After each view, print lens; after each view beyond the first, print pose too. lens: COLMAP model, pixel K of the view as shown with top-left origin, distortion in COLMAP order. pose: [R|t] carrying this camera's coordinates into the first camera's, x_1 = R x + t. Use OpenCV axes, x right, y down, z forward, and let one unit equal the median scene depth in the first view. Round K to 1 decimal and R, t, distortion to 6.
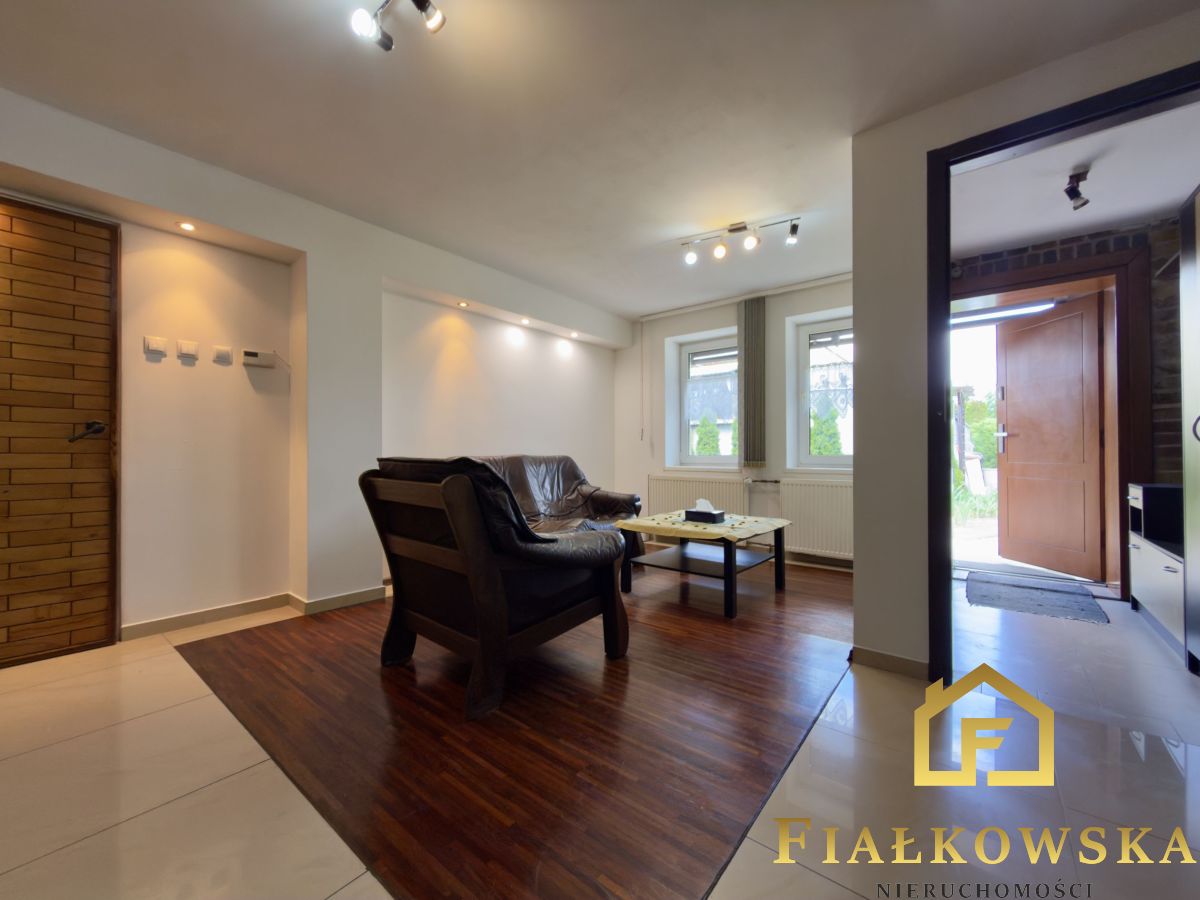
lens RADIAL K [[476.9, 0, 593.3], [0, 476.9, 449.7], [0, 0, 1]] dist [0.000870, 0.000013]
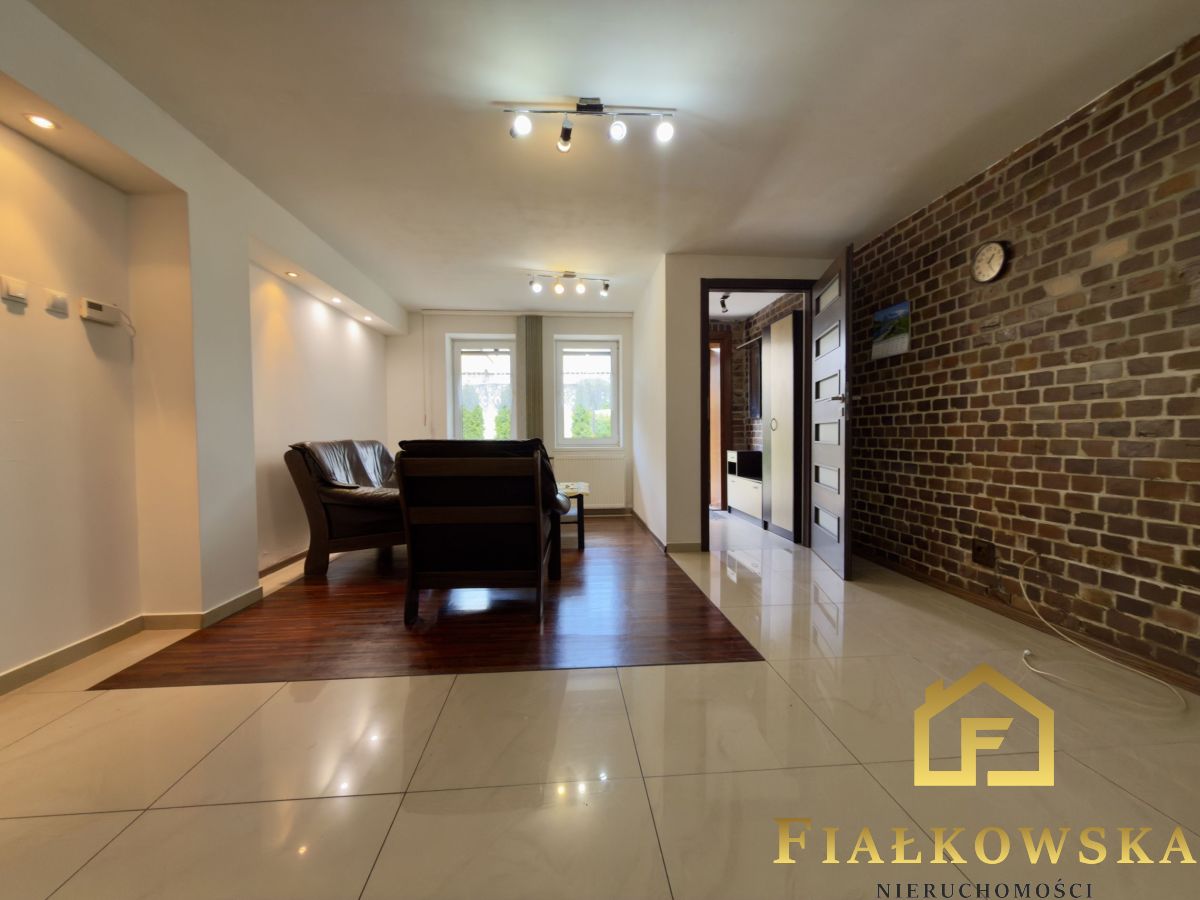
lens RADIAL K [[476.9, 0, 598.4], [0, 476.9, 452.0], [0, 0, 1]] dist [0.000870, 0.000013]
pose [[0.728968, -0.026637, 0.684030, -0.670201], [0.003197, 0.999364, 0.035509, 0.004029], [-0.684541, -0.023698, 0.728589, -0.093886]]
